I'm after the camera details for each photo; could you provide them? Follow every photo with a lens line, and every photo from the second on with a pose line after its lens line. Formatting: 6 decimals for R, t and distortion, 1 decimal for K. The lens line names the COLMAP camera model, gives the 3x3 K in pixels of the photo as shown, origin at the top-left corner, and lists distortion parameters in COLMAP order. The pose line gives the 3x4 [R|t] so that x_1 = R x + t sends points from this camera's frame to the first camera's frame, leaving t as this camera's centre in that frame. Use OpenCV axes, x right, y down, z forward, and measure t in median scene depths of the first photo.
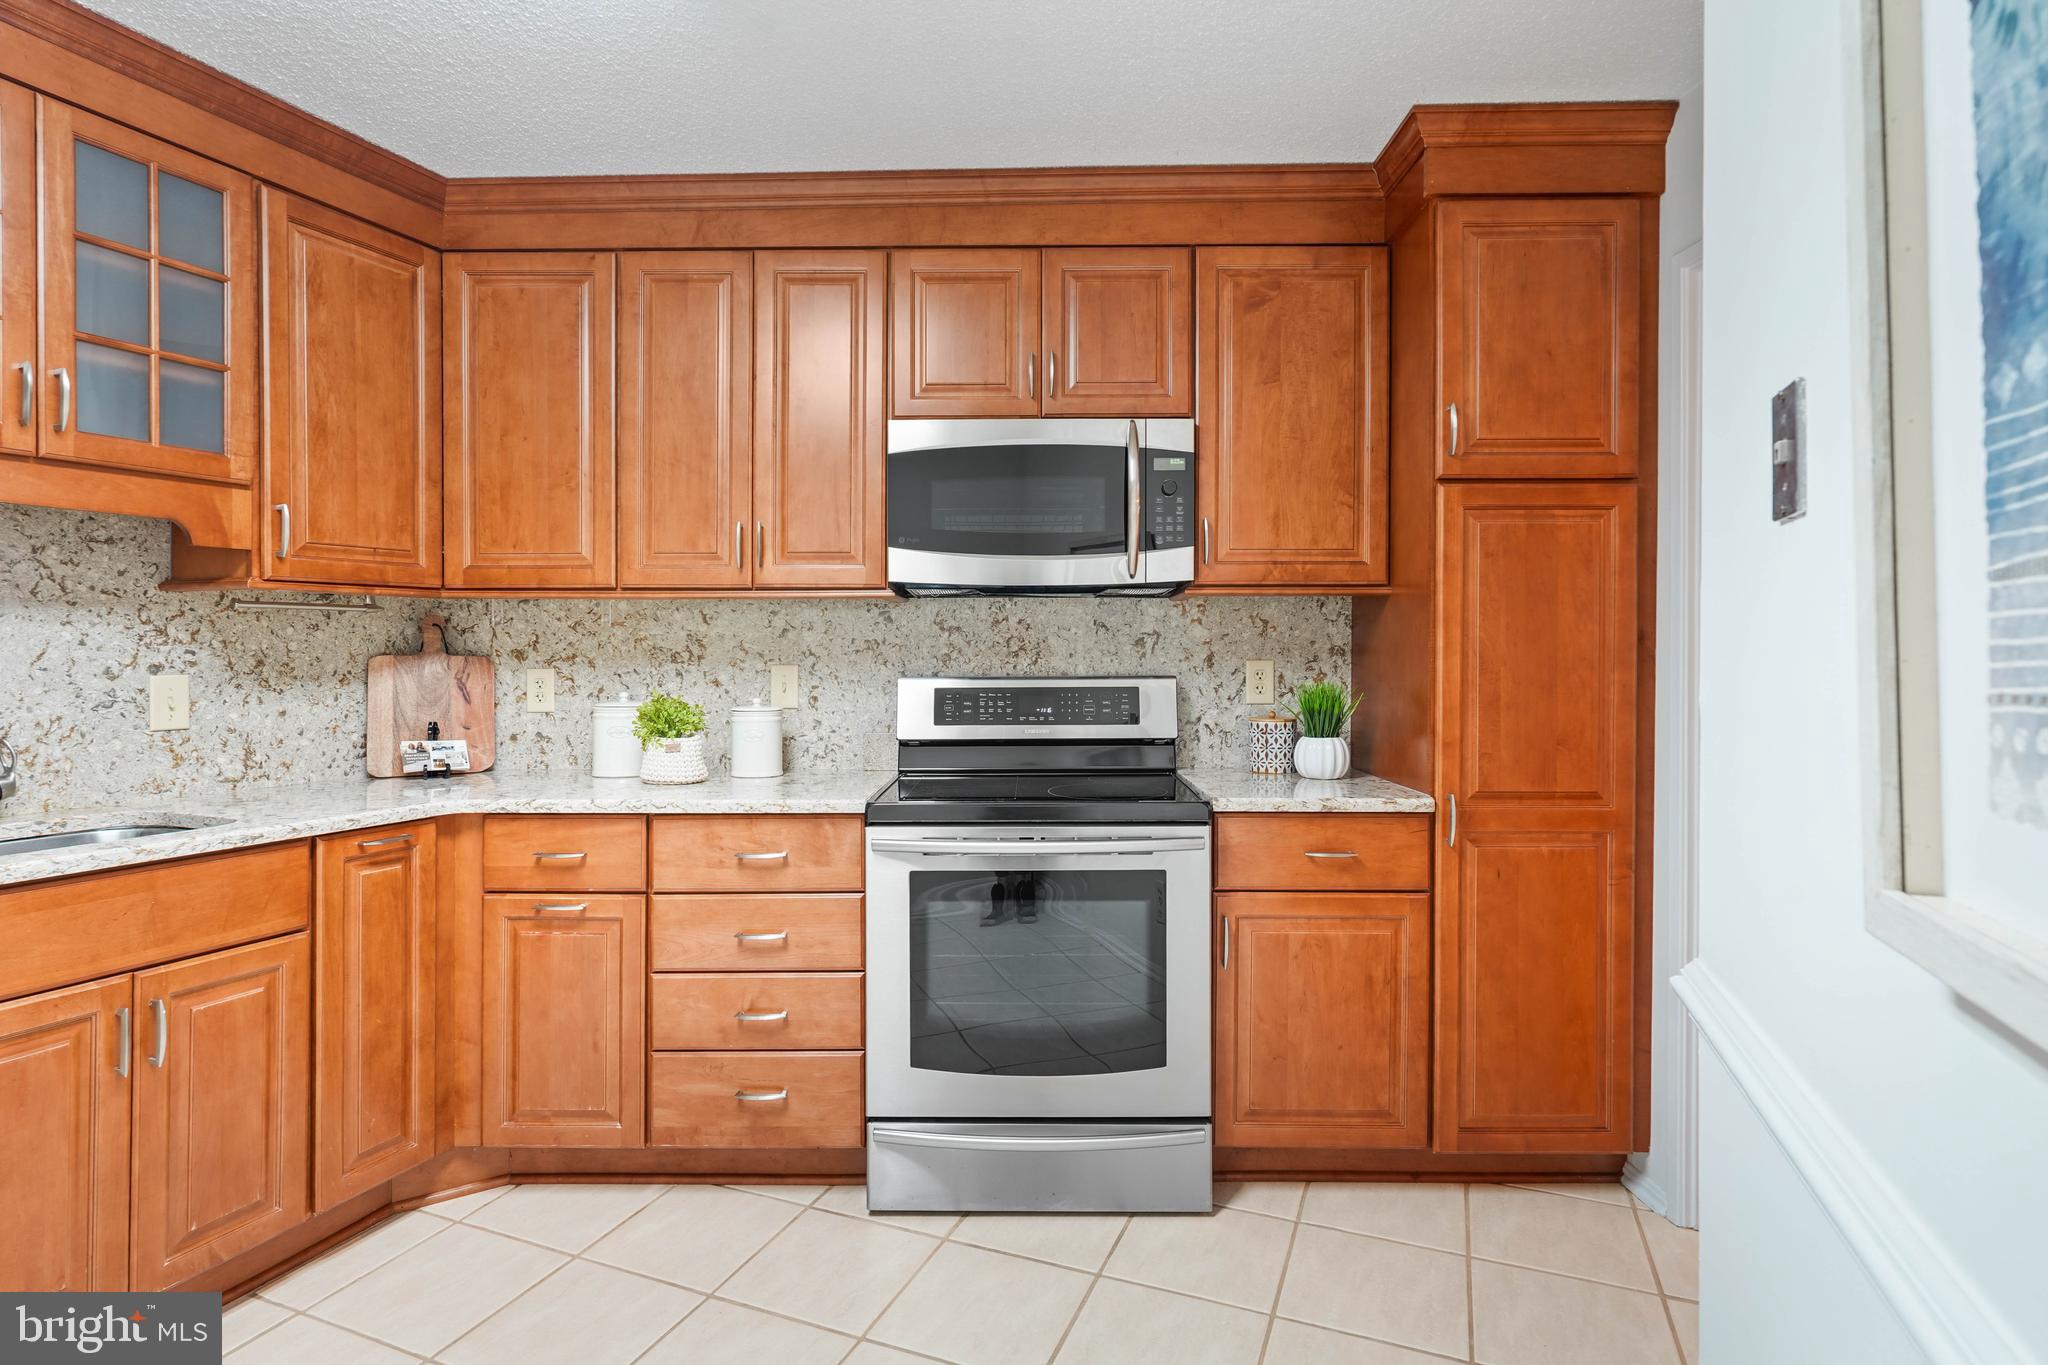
lens RADIAL K [[1045.4, 0, 1043.5], [0, 1045.4, 656.1], [0, 0, 1]] dist [-0.002406, 0.001401]
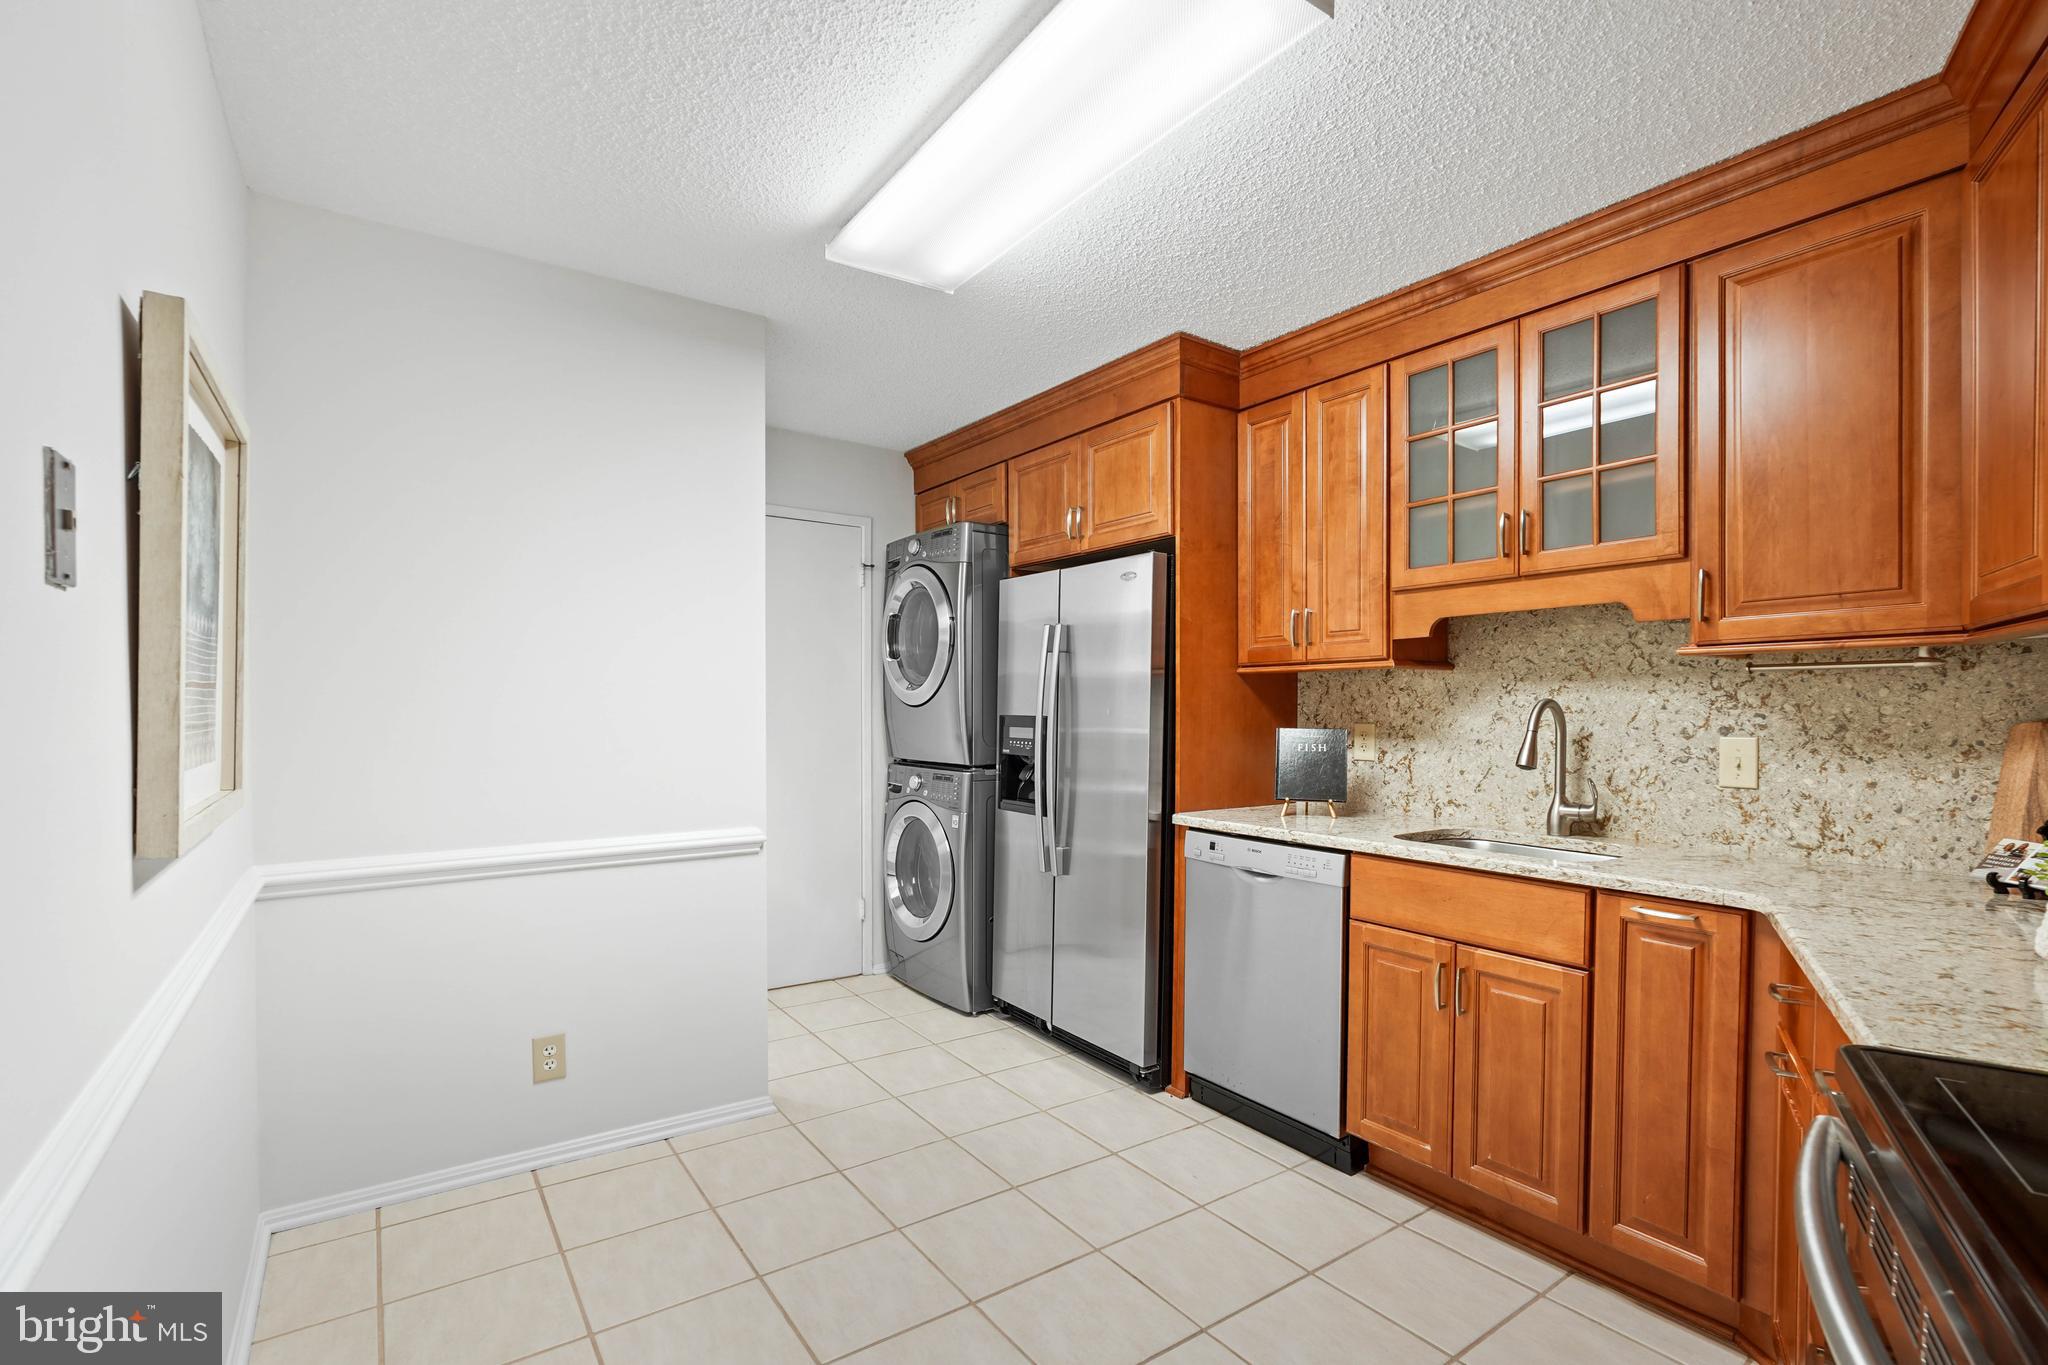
lens RADIAL K [[921.6, 0, 1048.0], [0, 921.6, 724.1], [0, 0, 1]] dist [-0.012841, 0.007133]
pose [[-0.531890, 0.010503, -0.846748, 0.316725], [-0.010363, 0.999767, 0.018910, -0.005095], [0.846750, 0.018833, -0.531657, 0.823035]]
